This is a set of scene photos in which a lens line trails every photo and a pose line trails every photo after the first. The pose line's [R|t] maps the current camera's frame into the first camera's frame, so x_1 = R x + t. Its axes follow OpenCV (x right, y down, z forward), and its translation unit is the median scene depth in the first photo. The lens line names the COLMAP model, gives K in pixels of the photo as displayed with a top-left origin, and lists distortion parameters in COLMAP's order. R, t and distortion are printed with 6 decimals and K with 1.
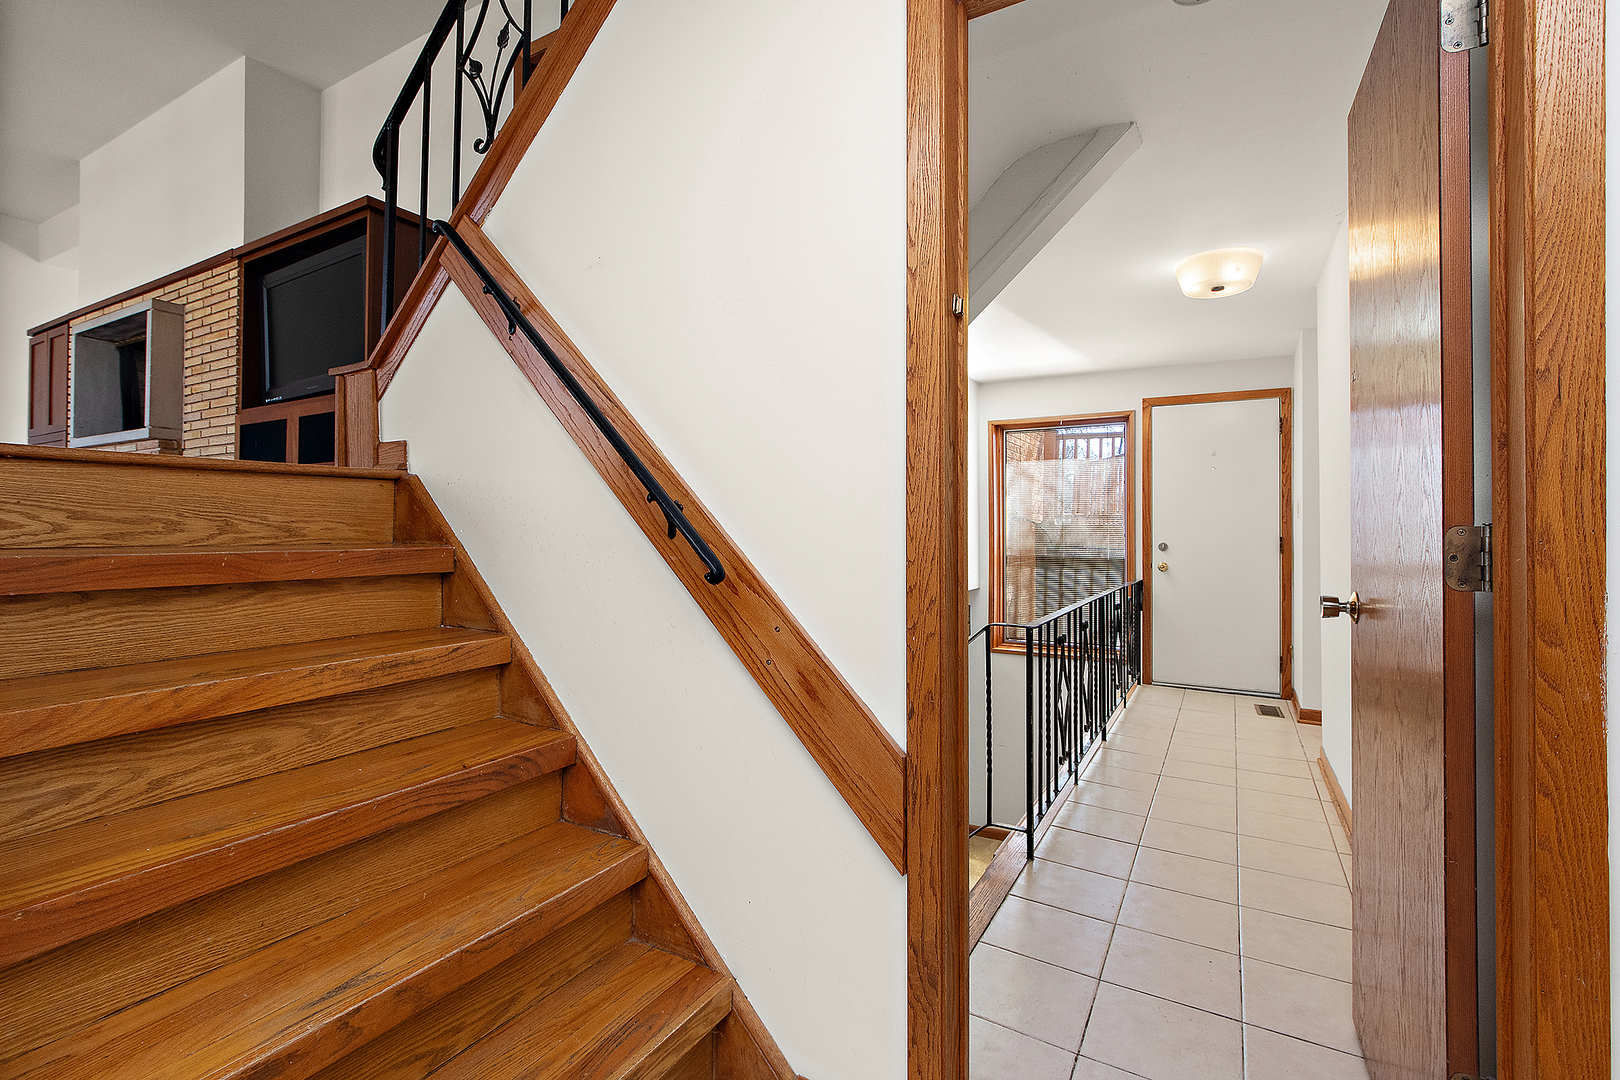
lens RADIAL K [[719.6, 0, 819.9], [0, 719.6, 526.3], [0, 0, 1]] dist [0.012643, -0.000267]
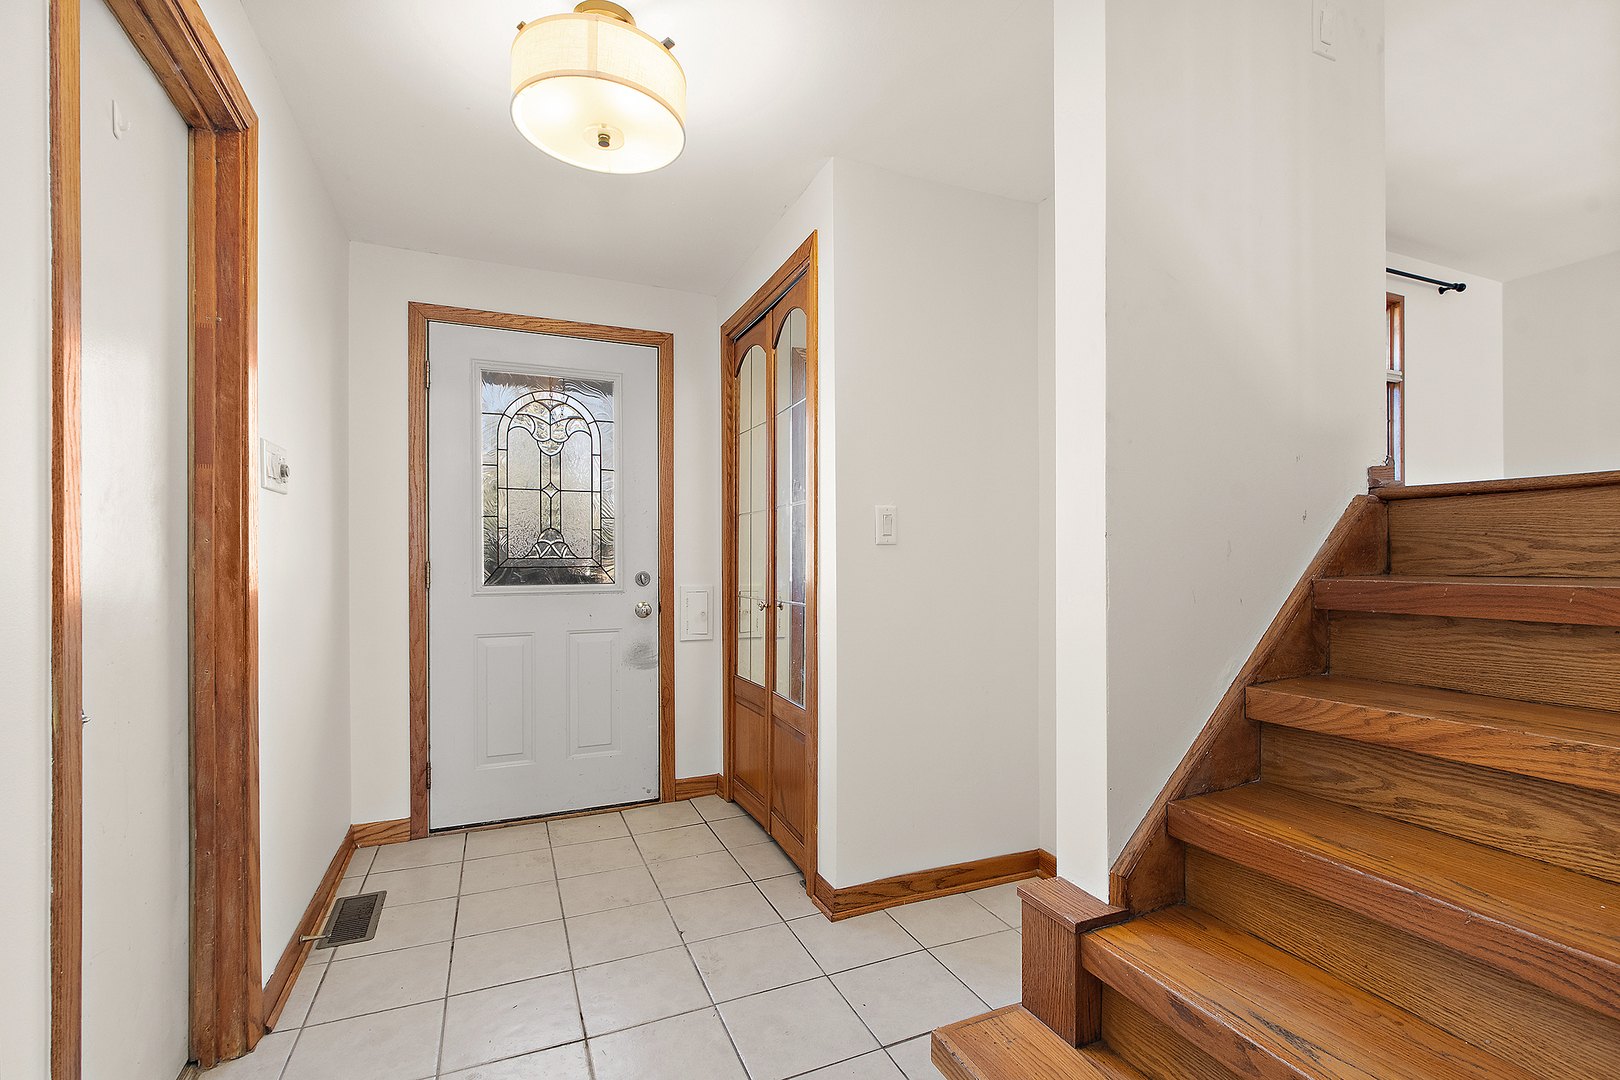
lens RADIAL K [[719.6, 0, 799.8], [0, 719.6, 554.1], [0, 0, 1]] dist [0.012643, -0.000267]
pose [[-0.605949, -0.006846, -0.795474, 0.413648], [0.007622, 0.999867, -0.014410, 0.005166], [0.795467, -0.014795, -0.605816, 0.879397]]
